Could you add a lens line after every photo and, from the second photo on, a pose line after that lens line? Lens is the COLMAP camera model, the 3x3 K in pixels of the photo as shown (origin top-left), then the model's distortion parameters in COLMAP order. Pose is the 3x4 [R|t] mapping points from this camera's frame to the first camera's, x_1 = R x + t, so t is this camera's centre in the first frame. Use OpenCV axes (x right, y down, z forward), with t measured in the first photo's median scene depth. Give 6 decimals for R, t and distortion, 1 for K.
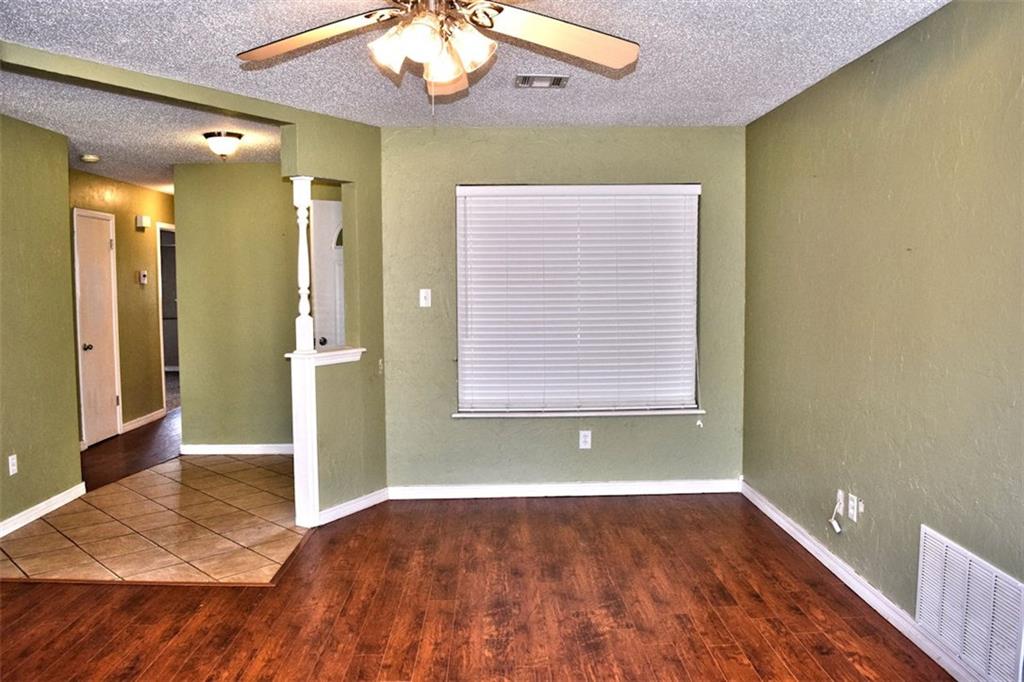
lens RADIAL K [[798.5, 0, 507.9], [0, 798.5, 339.5], [0, 0, 1]] dist [-0.099725, 0.015156]
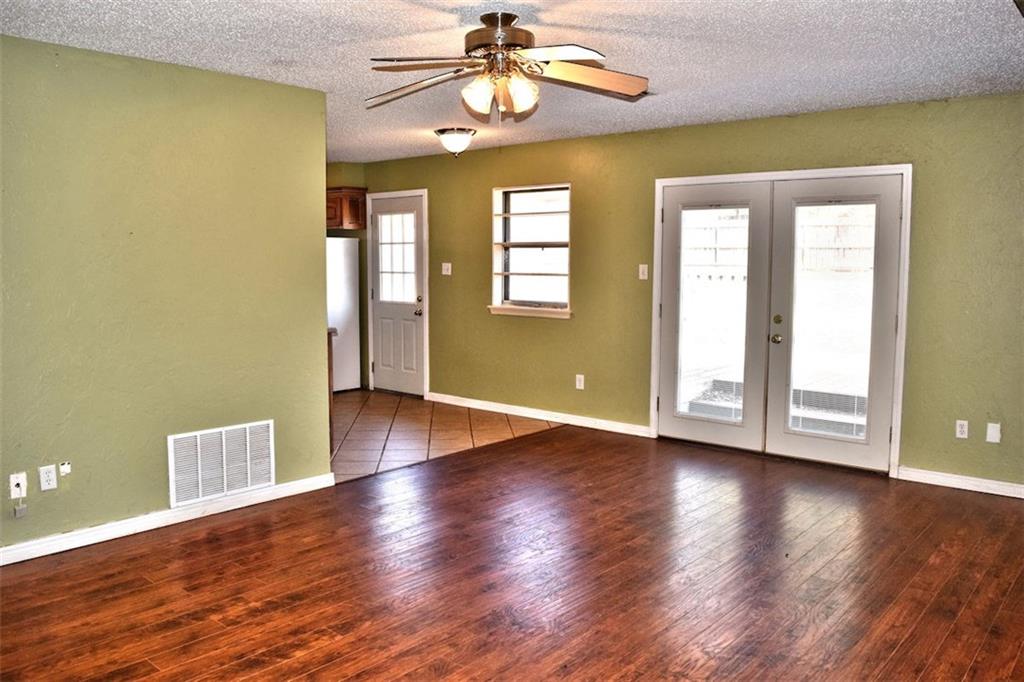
lens RADIAL K [[798.5, 0, 513.2], [0, 798.5, 334.5], [0, 0, 1]] dist [-0.099725, 0.015156]
pose [[-0.747389, -0.058354, 0.661819, -0.658703], [0.050775, 0.988205, 0.144472, -0.085578], [-0.662444, 0.141581, -0.735611, 1.266146]]
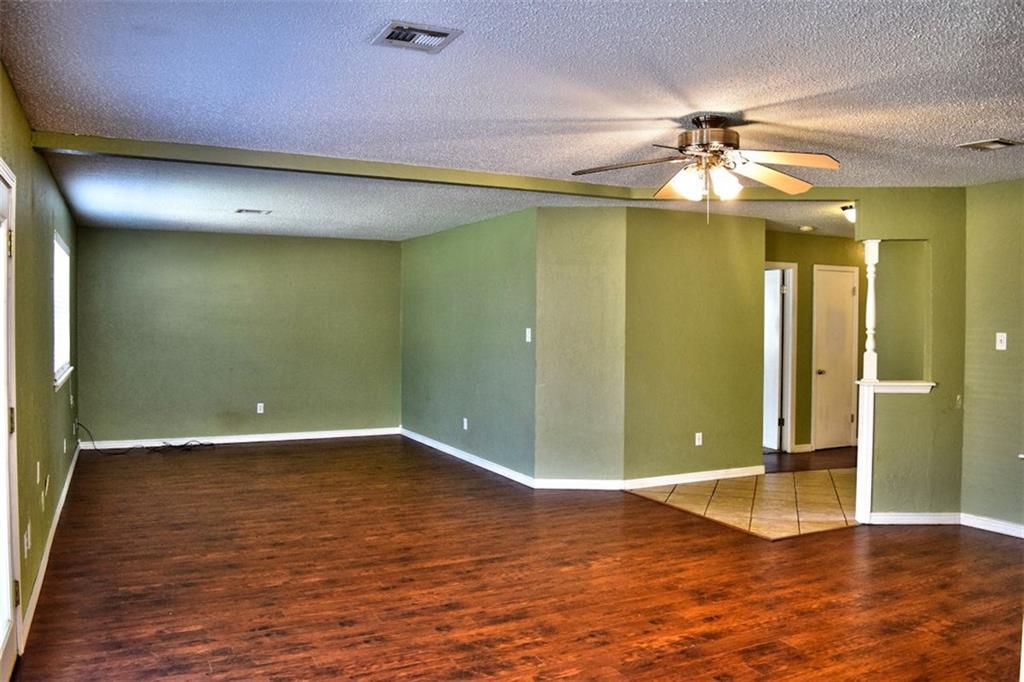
lens RADIAL K [[798.5, 0, 505.6], [0, 798.5, 338.3], [0, 0, 1]] dist [-0.099725, 0.015156]
pose [[0.420717, 0.028407, -0.906747, 0.748229], [-0.074256, 0.997234, -0.003212, -0.004877], [0.904148, 0.068683, 0.421663, -0.040961]]
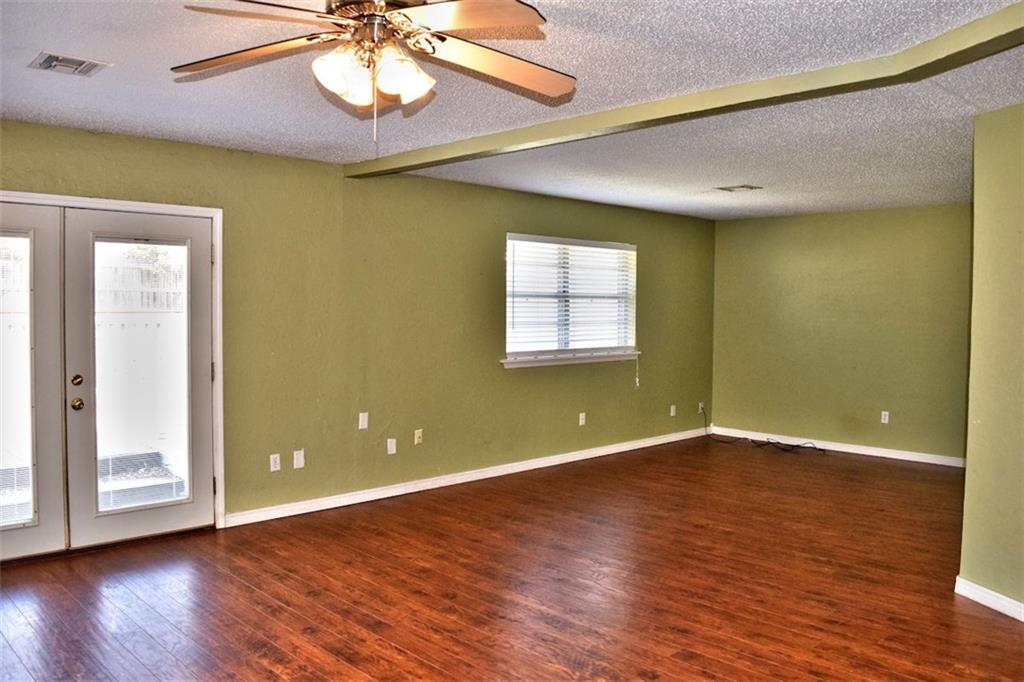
lens RADIAL K [[798.5, 0, 517.2], [0, 798.5, 342.4], [0, 0, 1]] dist [-0.099725, 0.015156]
pose [[-0.721797, 0.029164, -0.691490, 0.287255], [-0.059654, 0.992772, 0.104139, -0.091871], [0.689529, 0.116418, -0.714840, 1.126358]]
